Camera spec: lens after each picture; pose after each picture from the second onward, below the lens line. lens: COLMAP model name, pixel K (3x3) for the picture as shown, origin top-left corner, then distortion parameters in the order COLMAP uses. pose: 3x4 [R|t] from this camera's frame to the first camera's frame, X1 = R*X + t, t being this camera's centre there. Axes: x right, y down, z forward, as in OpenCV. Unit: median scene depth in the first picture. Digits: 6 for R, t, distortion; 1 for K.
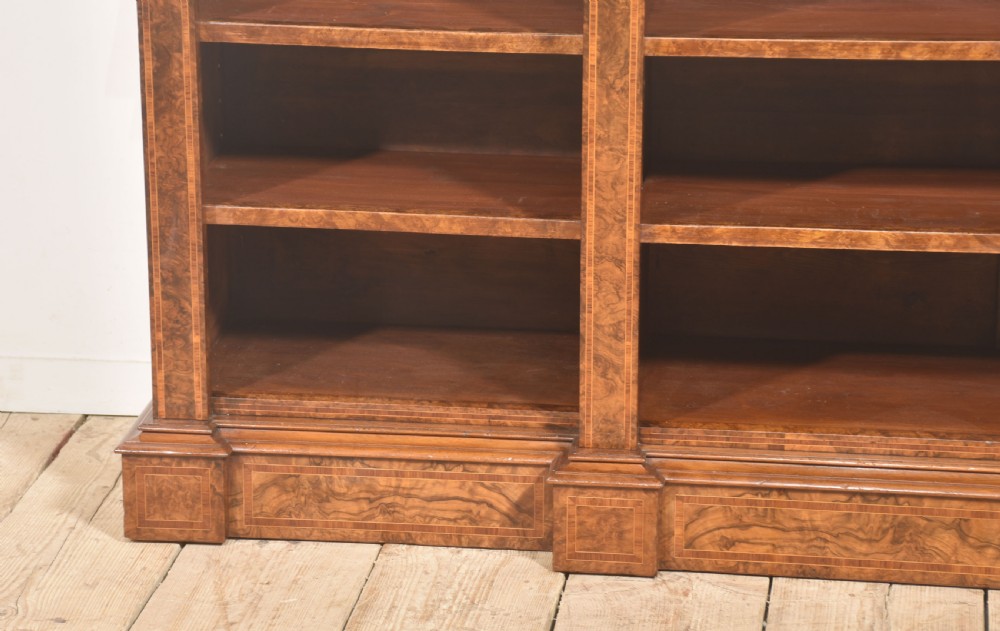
lens RADIAL K [[3270.2, 0, 469.6], [0, 3270.2, 339.5], [0, 0, 1]] dist [0.791538, 1.774329]
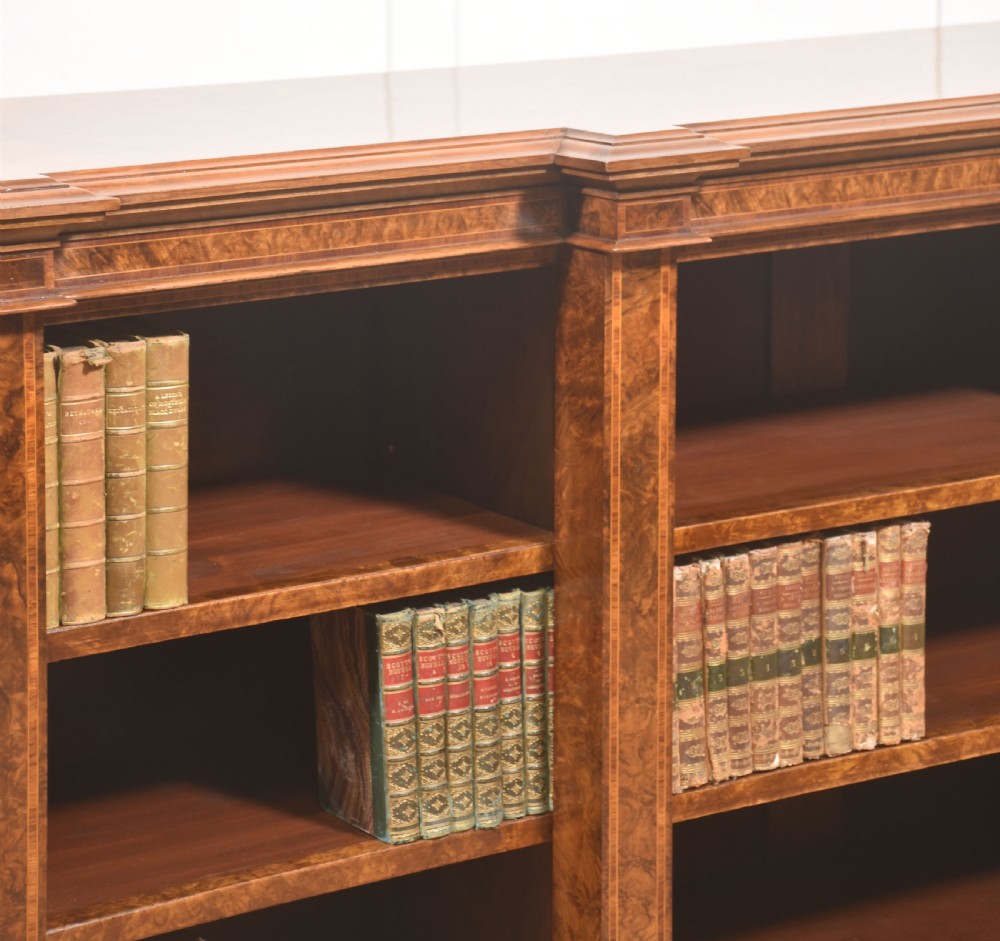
lens RADIAL K [[3428.5, 0, 496.9], [0, 3428.5, 248.4], [0, 0, 1]] dist [0.526500, 0.572354]
pose [[0.743727, -0.113242, 0.658822, -0.440467], [0.191698, 0.980284, -0.047906, -0.120216], [-0.640408, 0.161924, 0.750772, 0.454249]]
